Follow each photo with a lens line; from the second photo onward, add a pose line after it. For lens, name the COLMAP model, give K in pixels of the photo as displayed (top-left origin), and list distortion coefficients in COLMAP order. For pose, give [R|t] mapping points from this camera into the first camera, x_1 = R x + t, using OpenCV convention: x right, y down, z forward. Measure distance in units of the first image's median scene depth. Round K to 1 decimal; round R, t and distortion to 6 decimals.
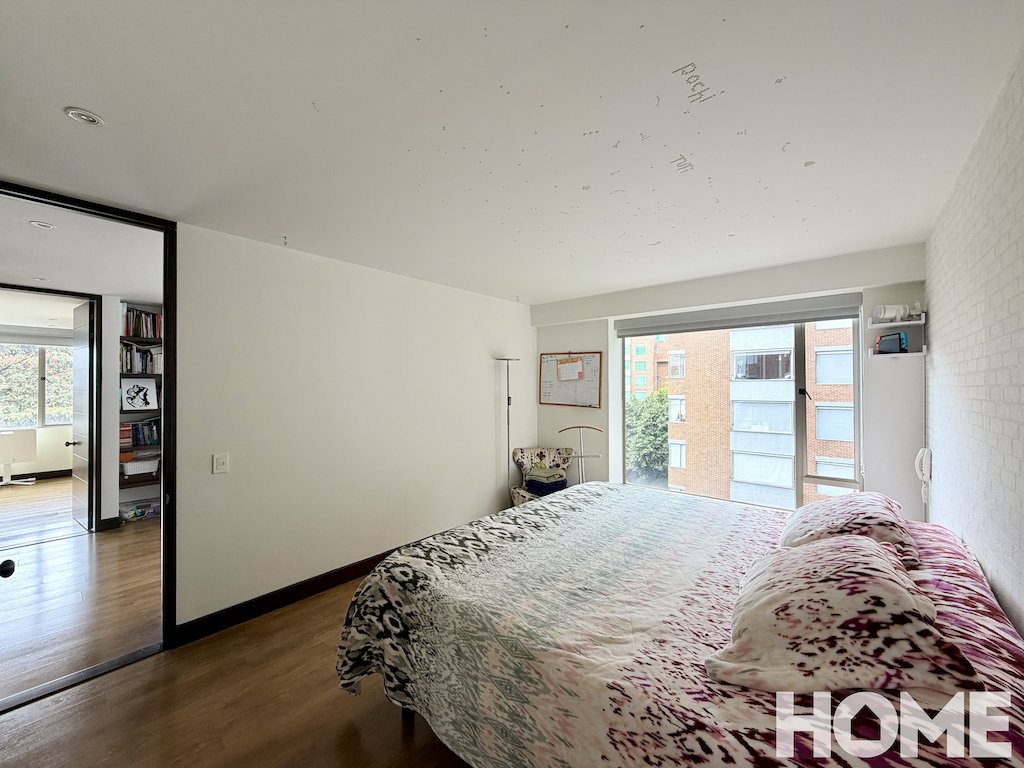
lens RADIAL K [[406.3, 0, 509.8], [0, 406.3, 383.2], [0, 0, 1]] dist [-0.000554, 0.000494]
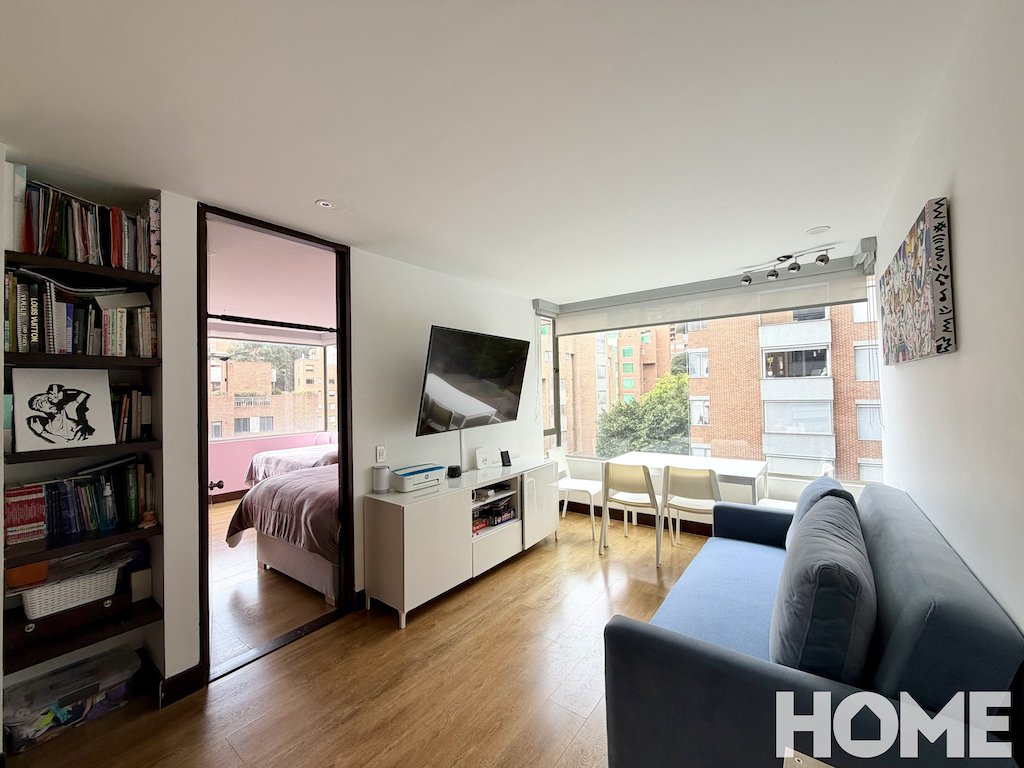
lens RADIAL K [[406.3, 0, 509.8], [0, 406.3, 383.2], [0, 0, 1]] dist [-0.000554, 0.000494]
pose [[0.998037, -0.018005, 0.059983, -0.505945], [0.018732, 0.999757, -0.011581, 0.015662], [-0.059760, 0.012682, 0.998132, 0.581093]]
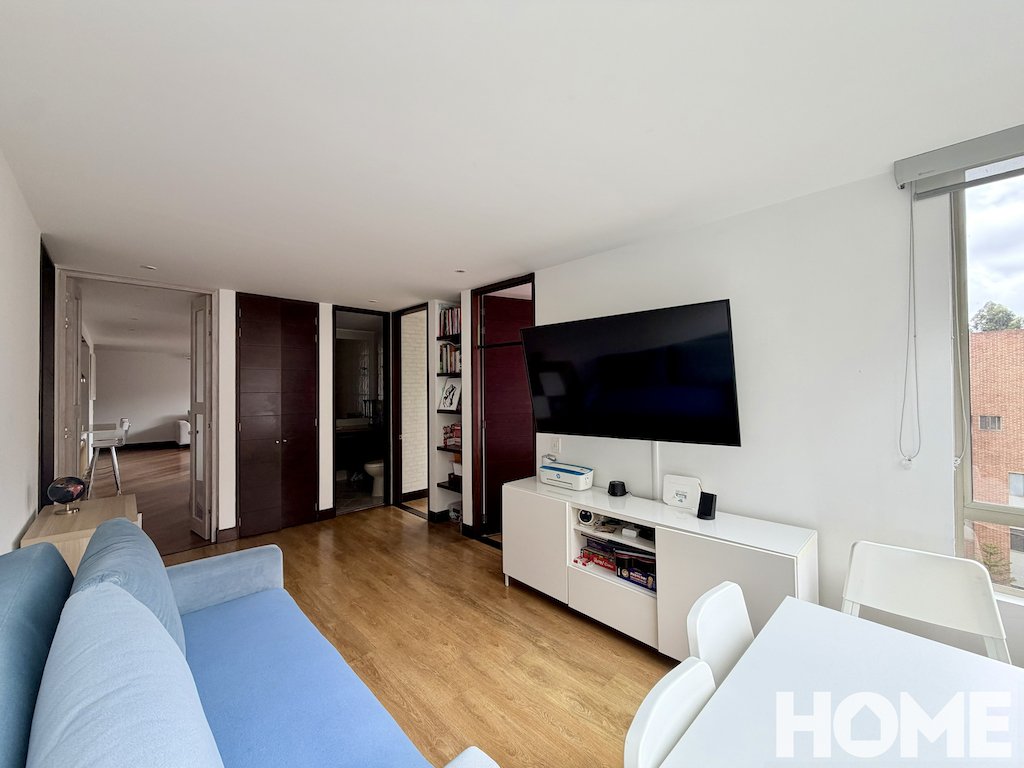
lens RADIAL K [[406.3, 0, 509.8], [0, 406.3, 383.2], [0, 0, 1]] dist [-0.000554, 0.000494]
pose [[-0.088769, -0.007598, -0.996023, 0.044715], [0.012632, 0.999882, -0.008754, 0.011495], [0.995972, -0.013359, -0.088663, 1.212521]]
